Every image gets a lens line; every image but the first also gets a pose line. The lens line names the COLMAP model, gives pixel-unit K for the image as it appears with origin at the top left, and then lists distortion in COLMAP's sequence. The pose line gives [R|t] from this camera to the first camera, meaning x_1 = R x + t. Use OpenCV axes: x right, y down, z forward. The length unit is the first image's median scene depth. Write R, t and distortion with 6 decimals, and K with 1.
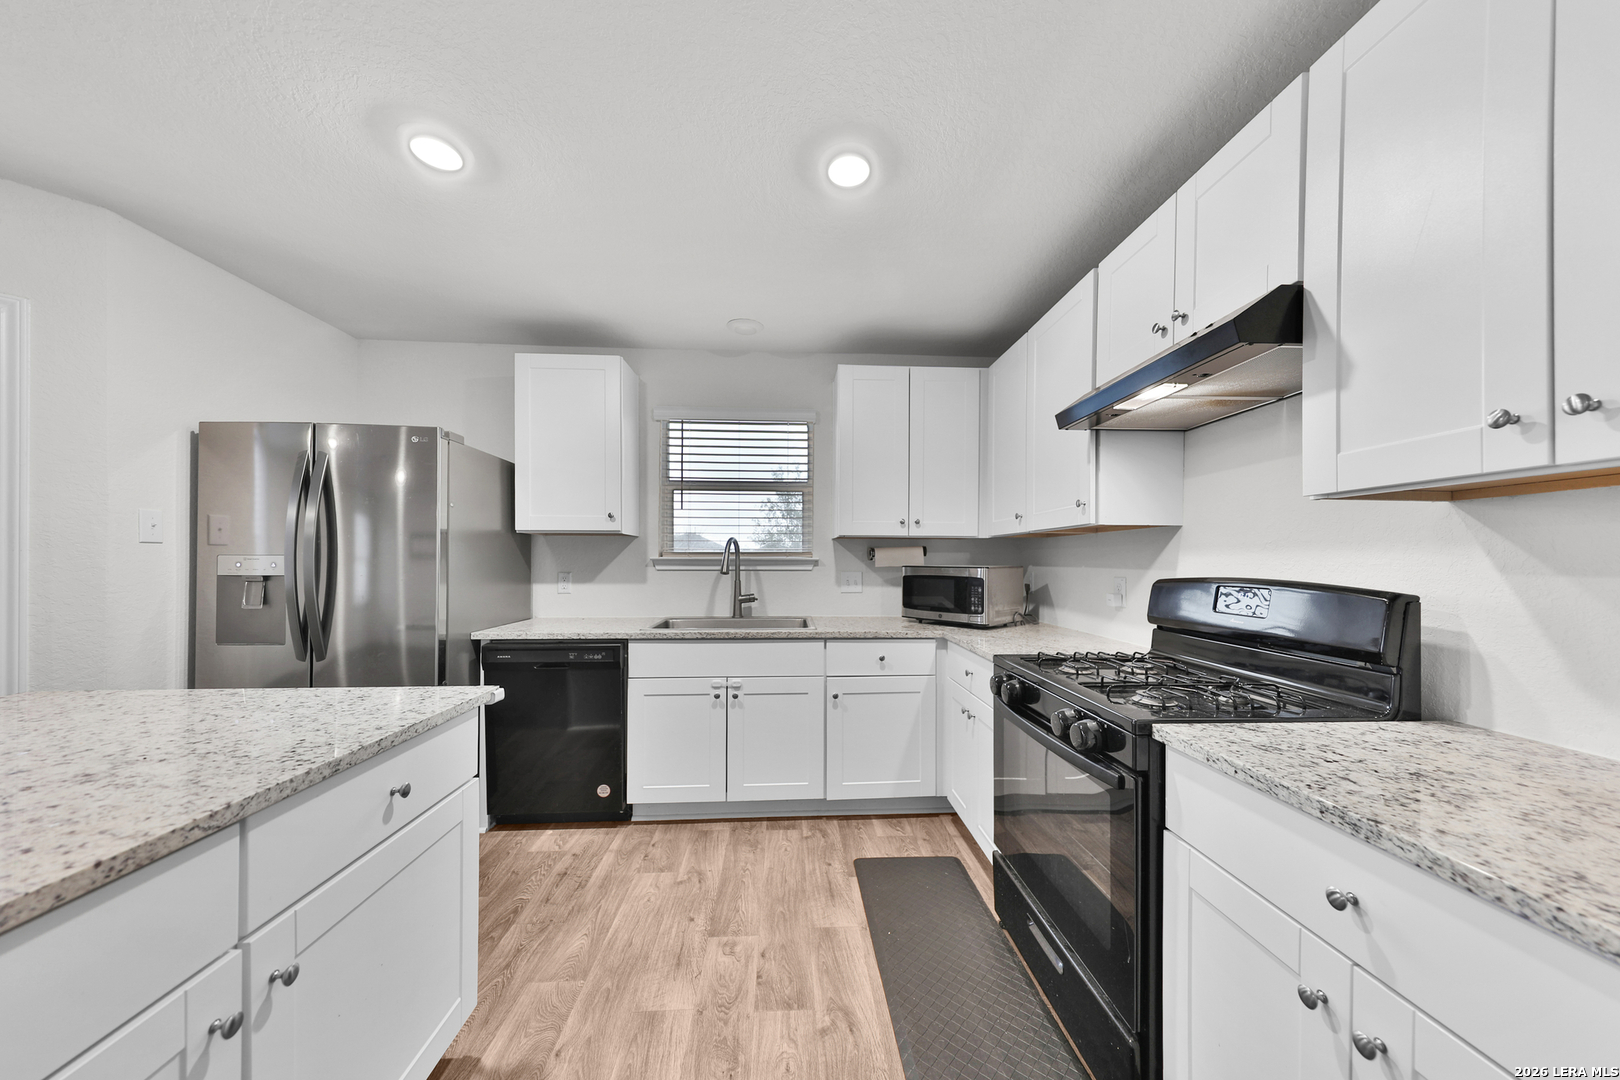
lens RADIAL K [[542.7, 0, 815.0], [0, 542.7, 560.1], [0, 0, 1]] dist [0.012343, -0.000582]
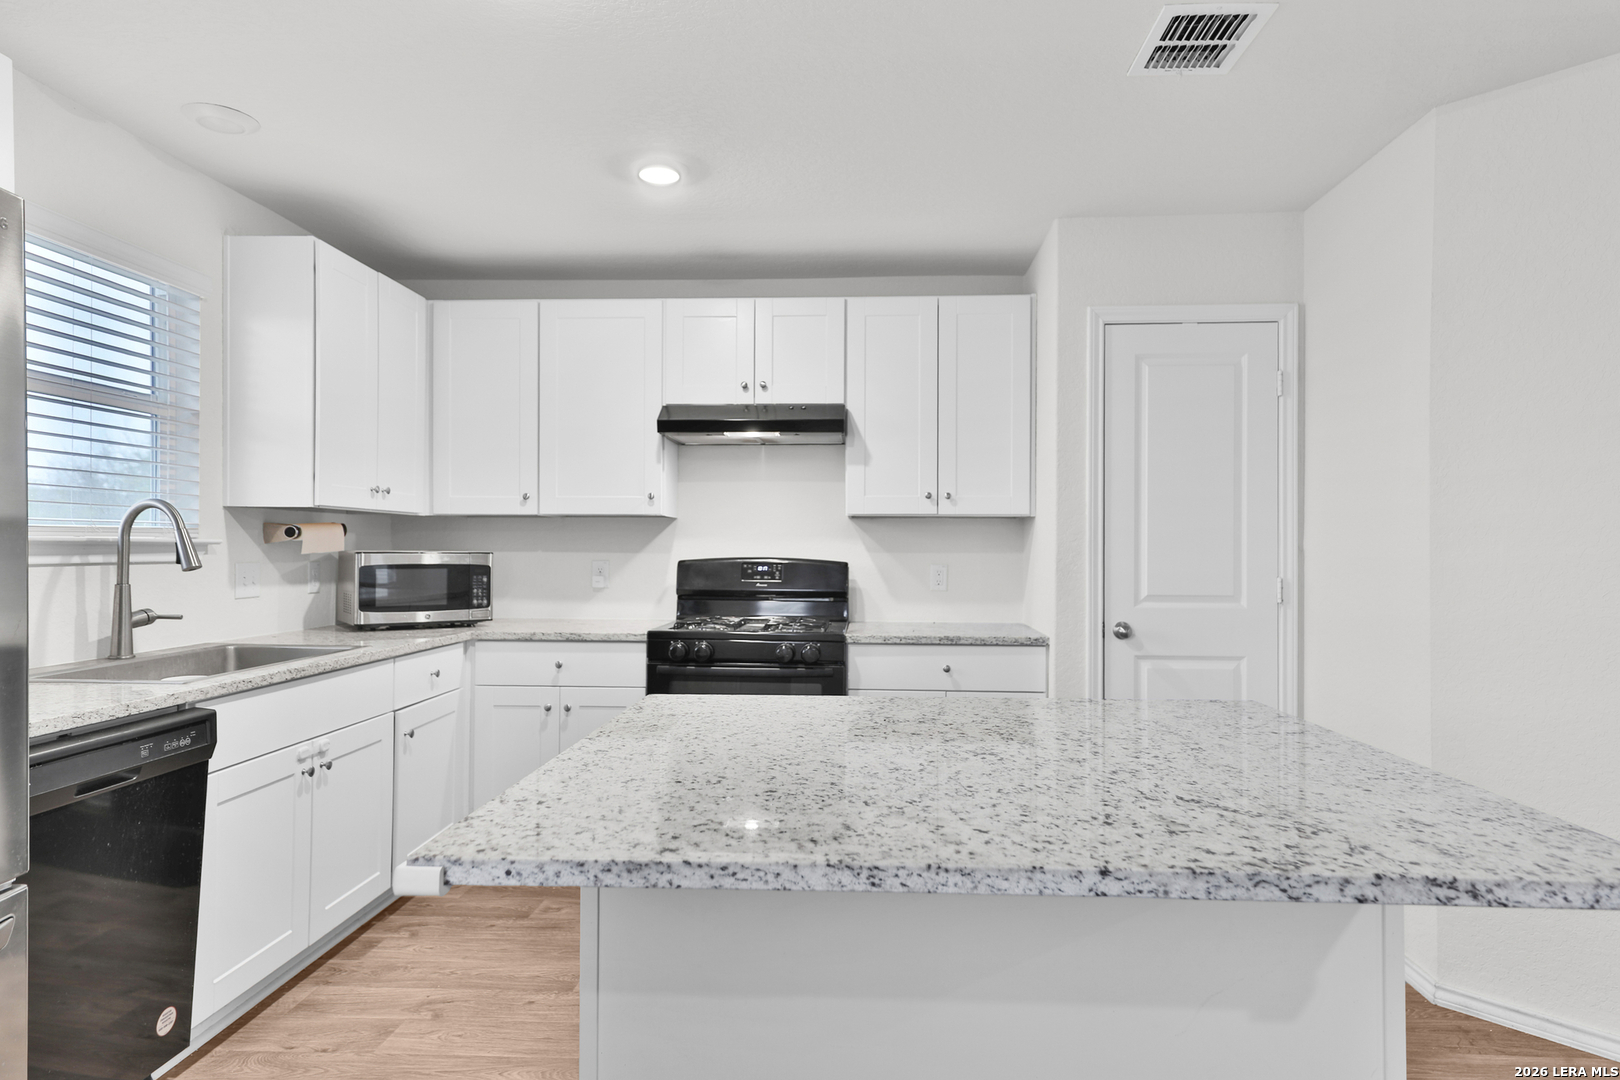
lens RADIAL K [[934.3, 0, 803.7], [0, 934.3, 545.3], [0, 0, 1]] dist [0.027790, -0.002047]
pose [[0.119993, 0.000917, 0.992774, -1.051352], [-0.003403, 0.999994, -0.000512, 0.001051], [-0.992769, -0.003317, 0.119995, 0.312678]]
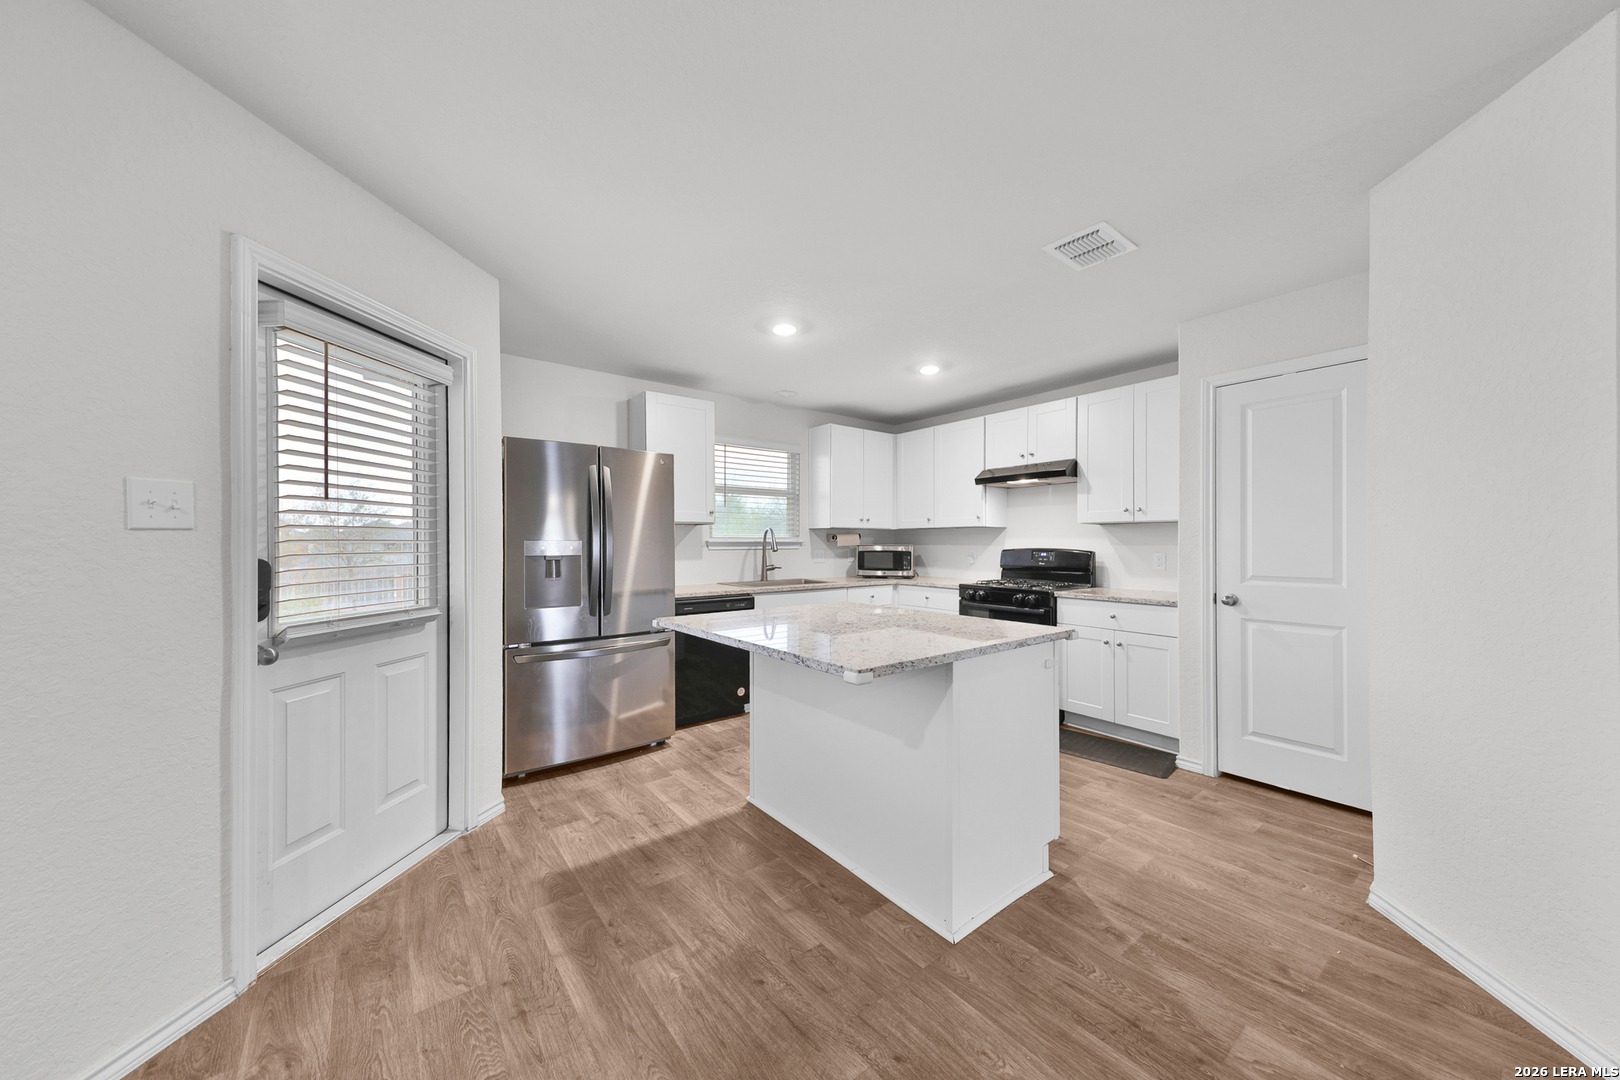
lens RADIAL K [[542.7, 0, 819.5], [0, 542.7, 542.0], [0, 0, 1]] dist [0.012343, -0.000582]
pose [[0.818661, -0.002120, 0.574274, -0.993424], [0.003376, 0.999994, -0.001121, 0.001331], [-0.574268, 0.002856, 0.818663, -0.355644]]
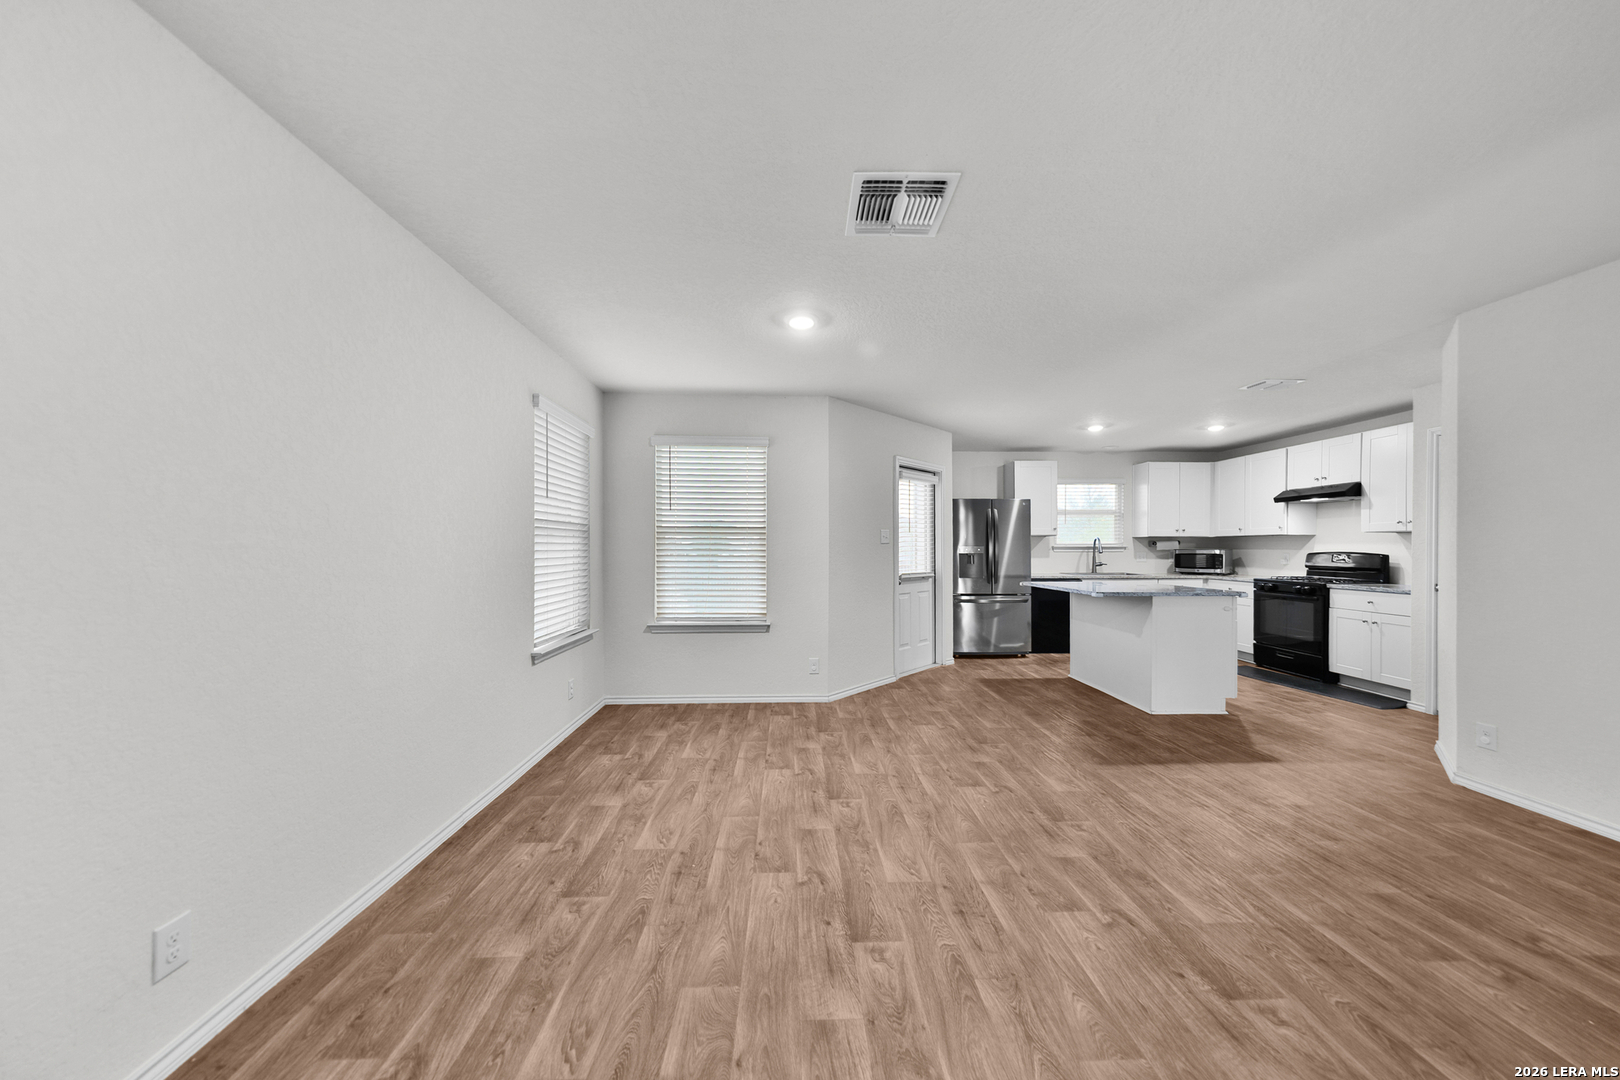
lens RADIAL K [[561.8, 0, 814.1], [0, 561.8, 548.1], [0, 0, 1]] dist [0.010383, -0.000536]
pose [[0.999826, -0.001188, -0.018633, -1.404474], [0.001208, 0.999999, 0.001096, 0.000853], [0.018631, -0.001118, 0.999826, -1.492433]]
